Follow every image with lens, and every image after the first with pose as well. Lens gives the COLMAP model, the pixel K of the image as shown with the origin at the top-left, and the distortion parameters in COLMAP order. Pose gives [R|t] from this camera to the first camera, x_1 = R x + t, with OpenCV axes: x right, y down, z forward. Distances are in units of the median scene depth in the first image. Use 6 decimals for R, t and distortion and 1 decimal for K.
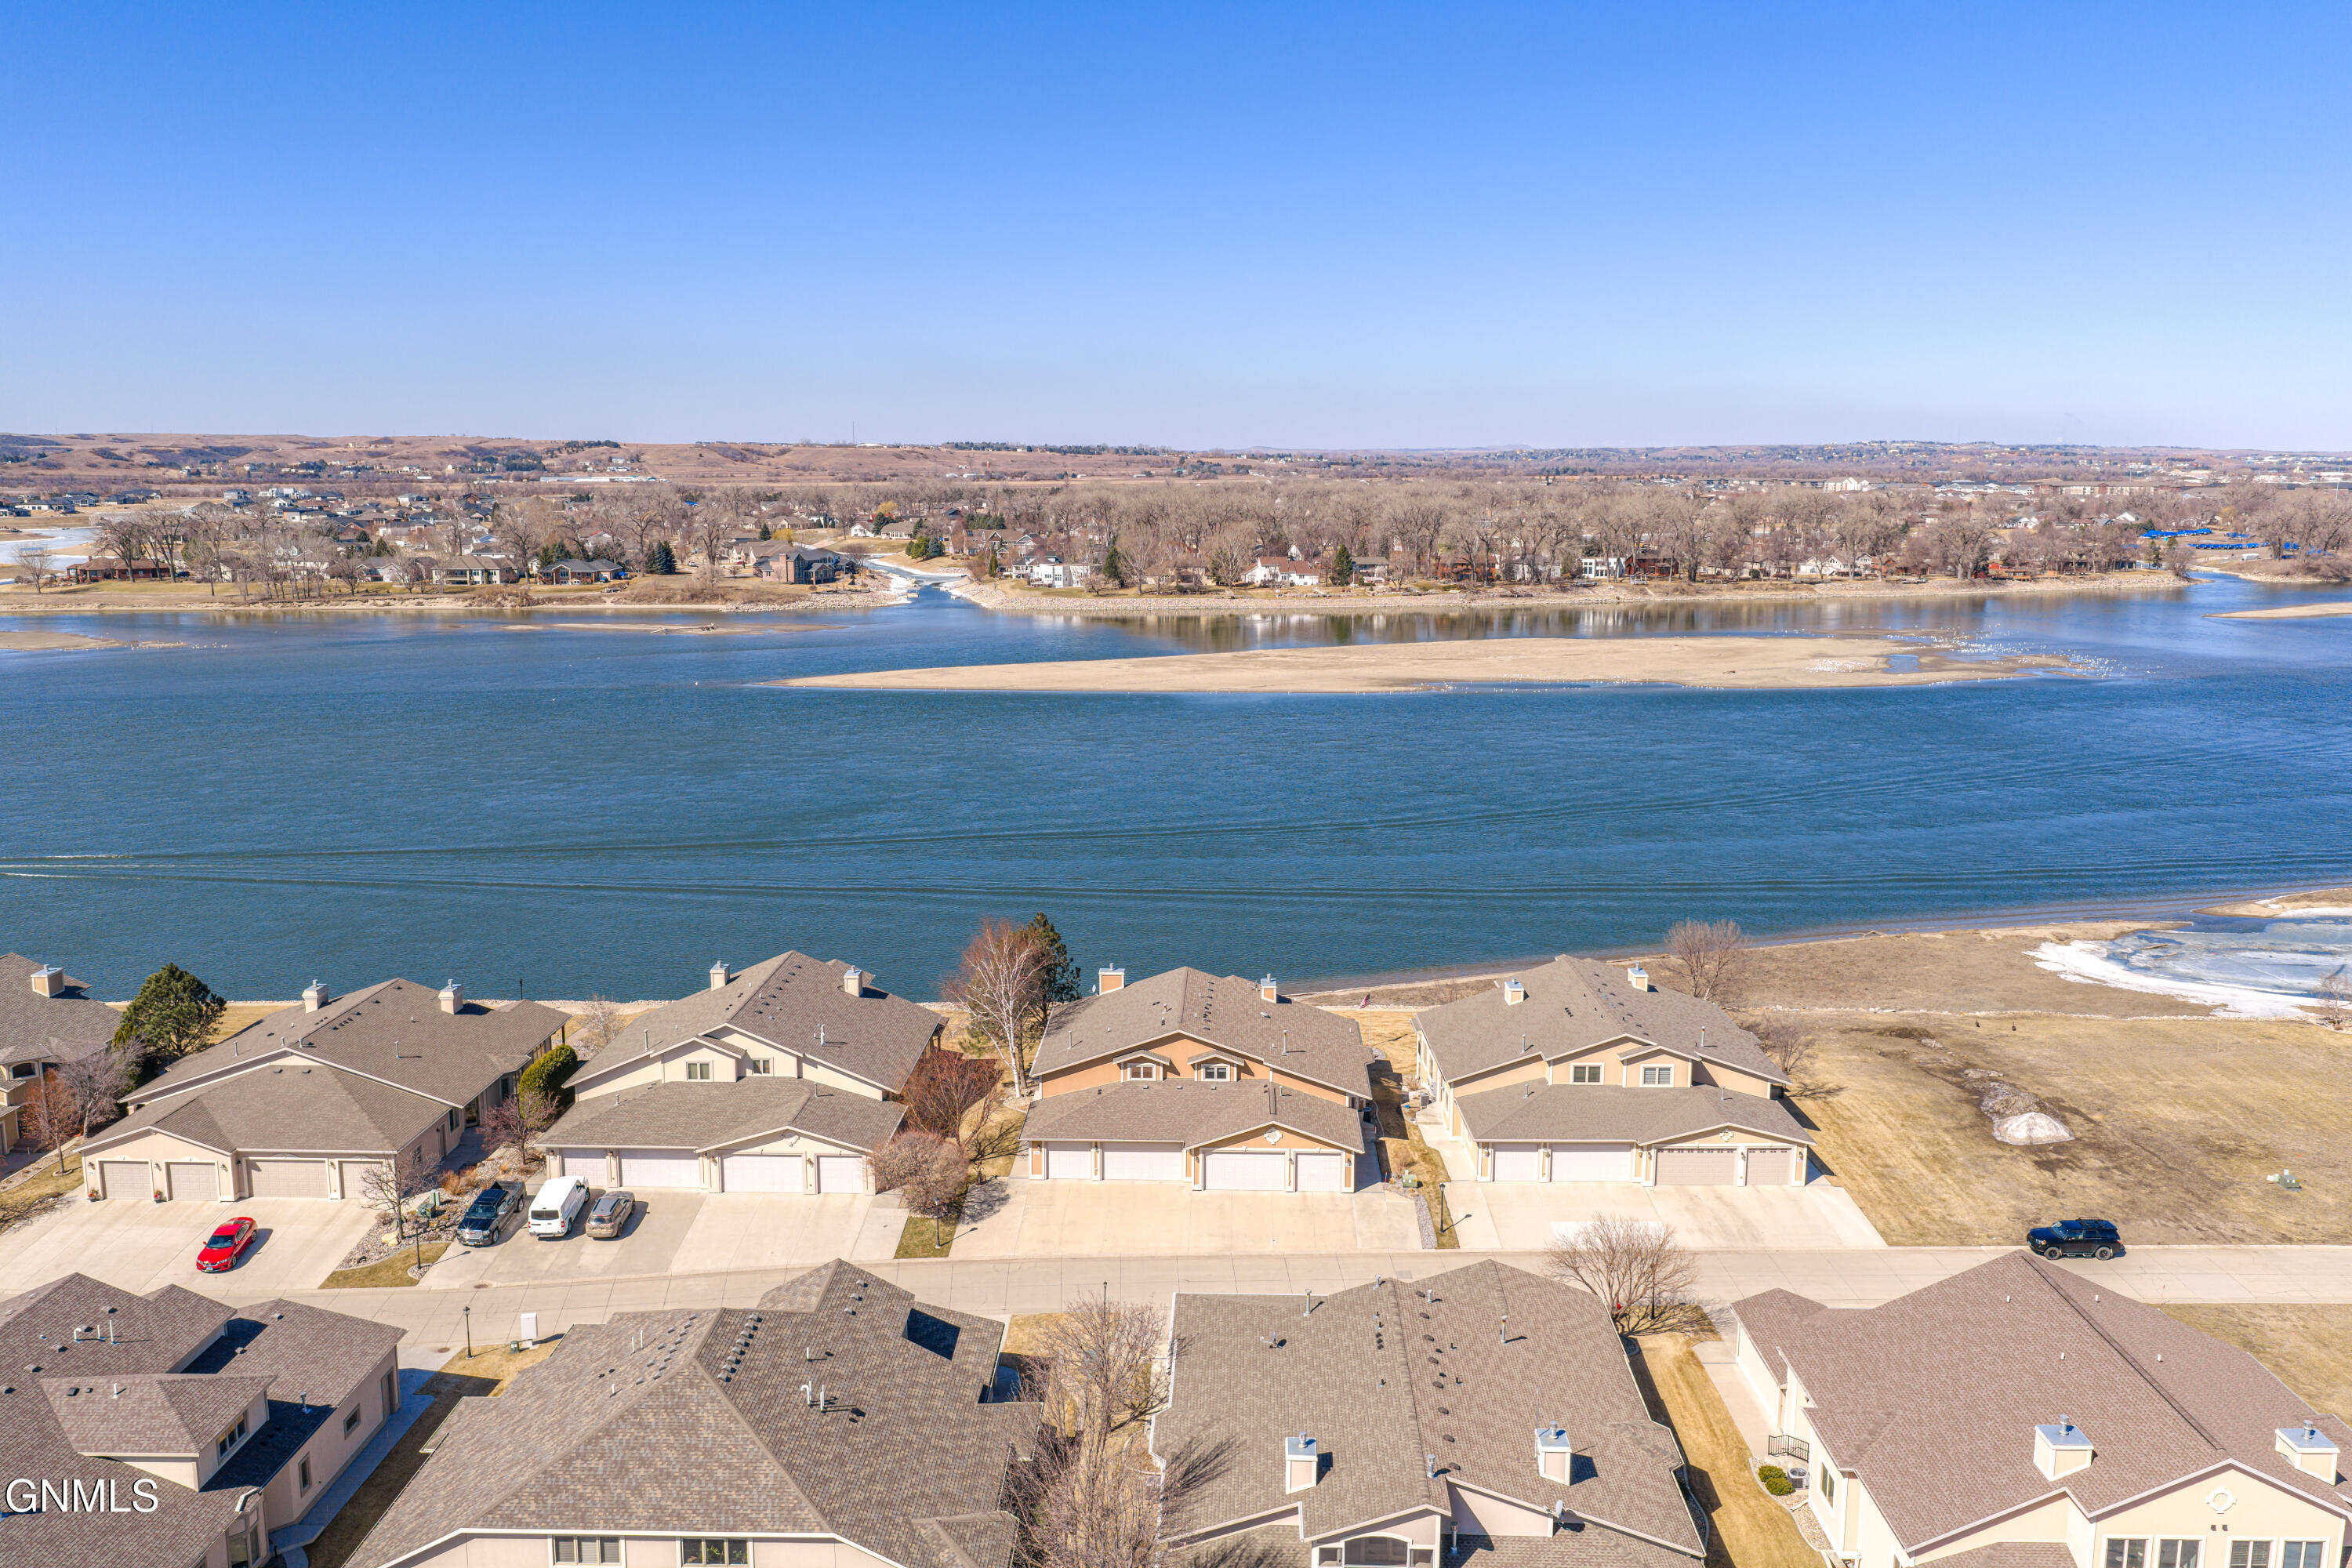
lens RADIAL K [[1939.3, 0, 1176.0], [0, 1939.3, 784.0], [0, 0, 1]] dist [0.006945, -0.004105]
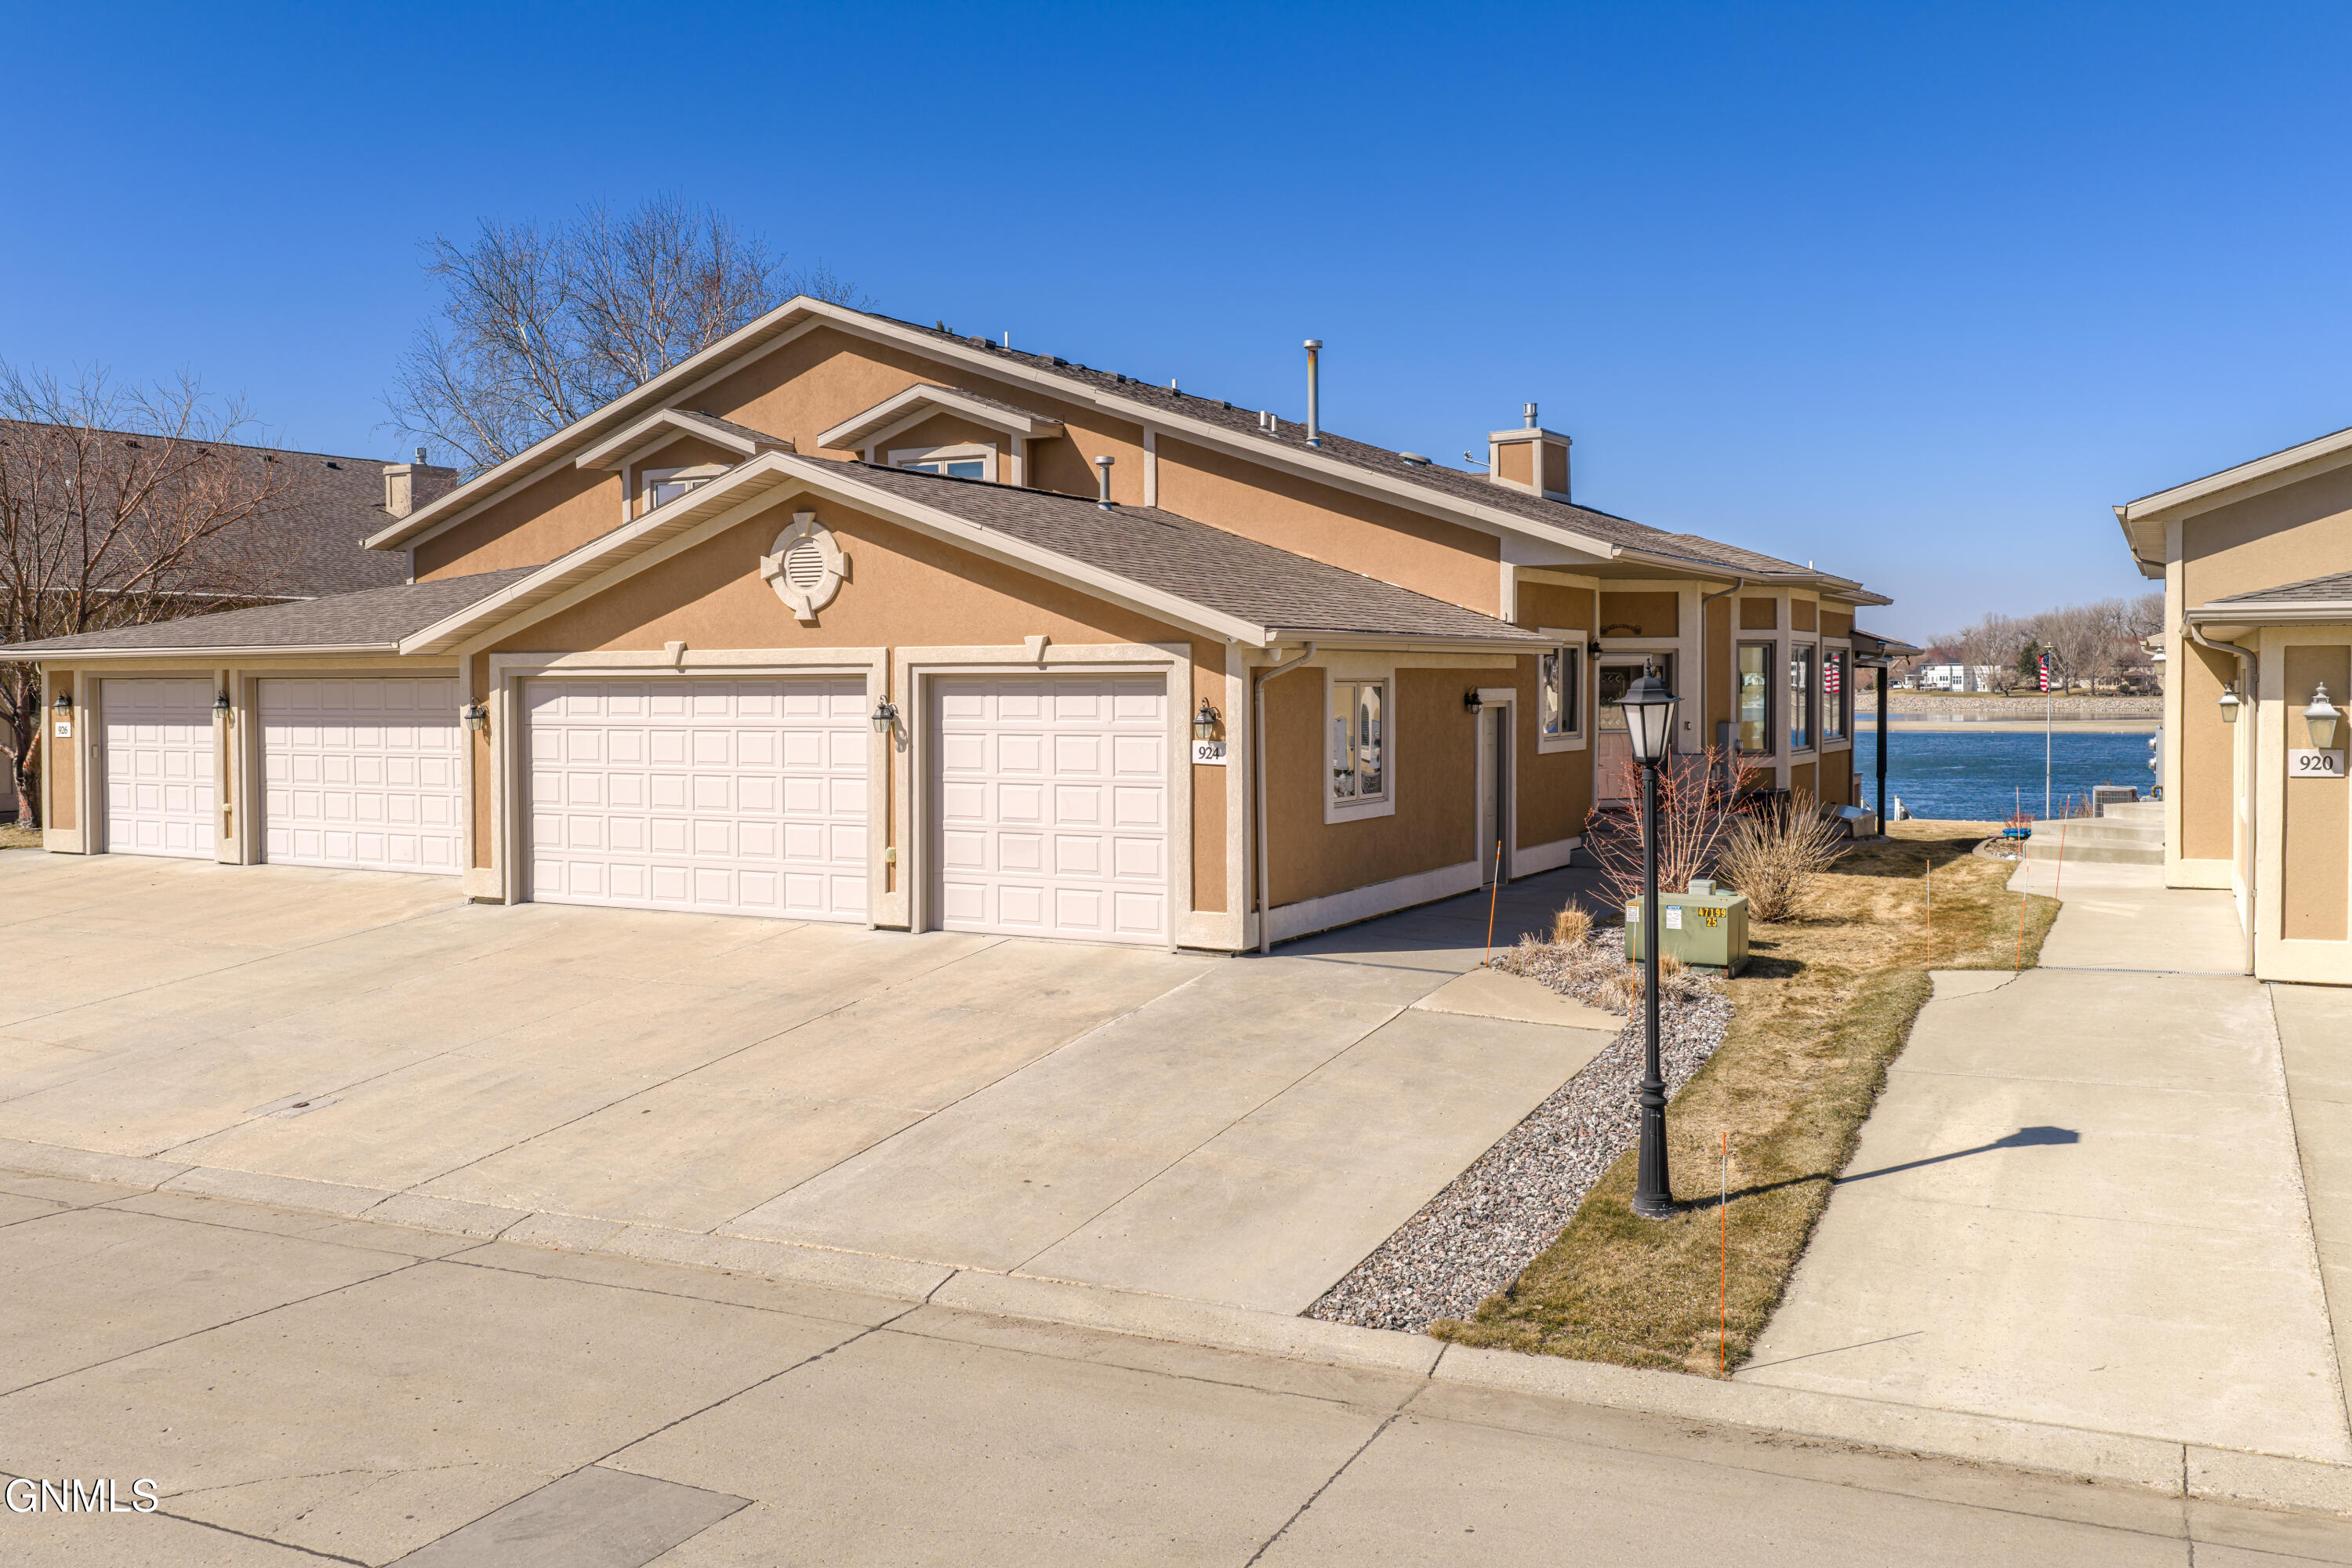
lens RADIAL K [[1939.3, 0, 1176.0], [0, 1939.3, 784.0], [0, 0, 1]] dist [0.006945, -0.004105]
pose [[0.886254, 0.018492, -0.462829, 0.148718], [-0.070120, 0.993043, -0.094594, 0.205582], [0.457861, 0.116288, 0.881386, 0.843764]]
